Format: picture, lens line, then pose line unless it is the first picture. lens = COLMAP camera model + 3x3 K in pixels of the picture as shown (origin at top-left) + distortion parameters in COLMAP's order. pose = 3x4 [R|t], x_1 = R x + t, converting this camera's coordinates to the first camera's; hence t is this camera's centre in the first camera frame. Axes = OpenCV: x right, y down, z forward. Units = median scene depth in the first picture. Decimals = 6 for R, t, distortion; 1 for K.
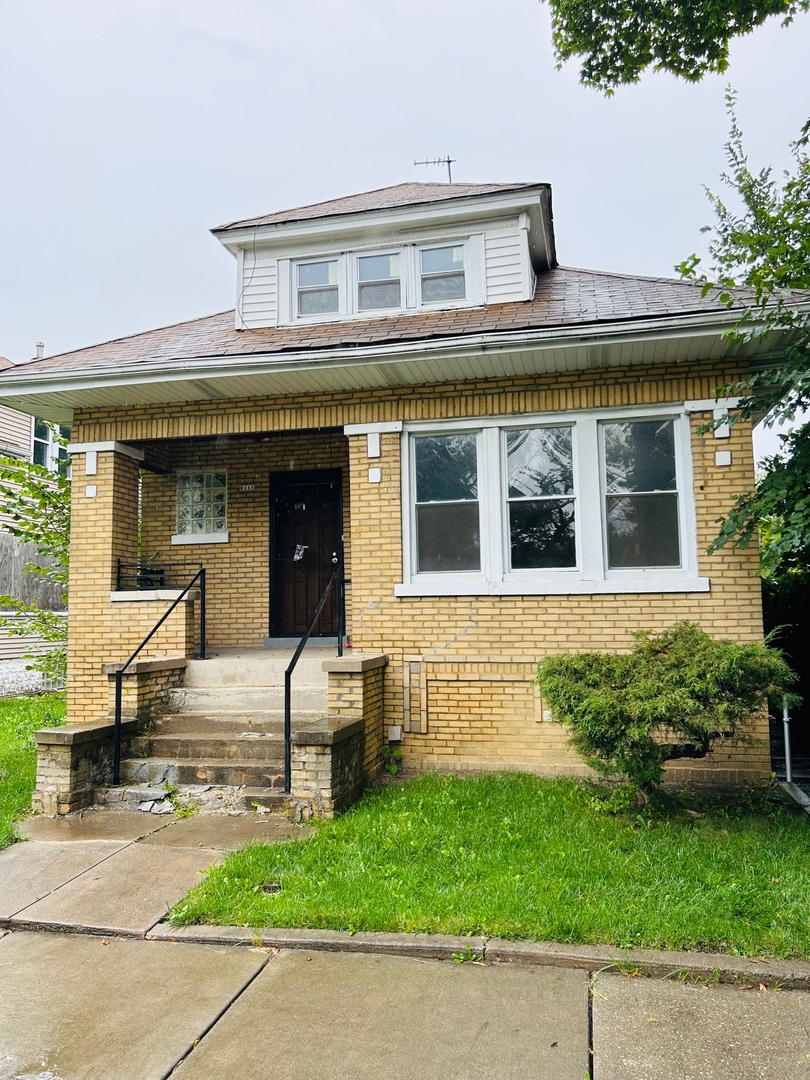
lens RADIAL K [[812.3, 0, 405.0], [0, 812.3, 540.0], [0, 0, 1]] dist [0.044957, -0.063104]
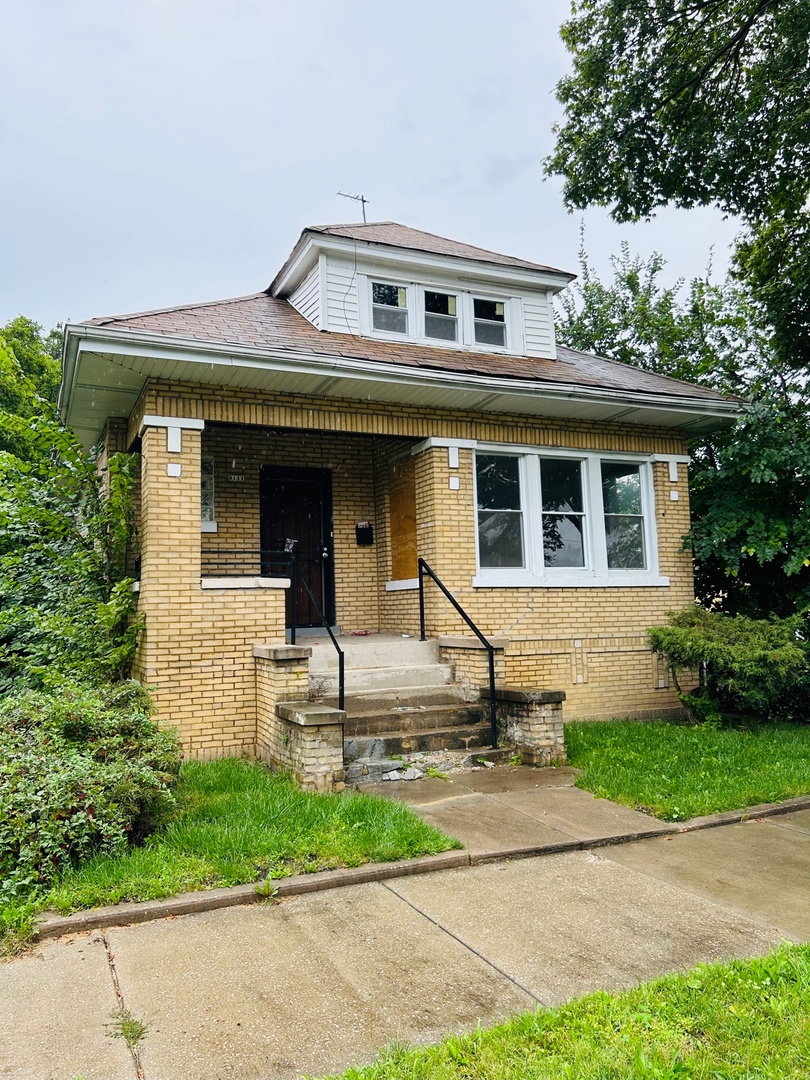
lens RADIAL K [[812.3, 0, 405.0], [0, 812.3, 540.0], [0, 0, 1]] dist [0.044957, -0.063104]
pose [[0.795286, 0.050477, 0.604129, -0.797598], [-0.043523, 0.998710, -0.026151, 0.035446], [-0.604670, -0.005496, 0.796457, 0.112634]]
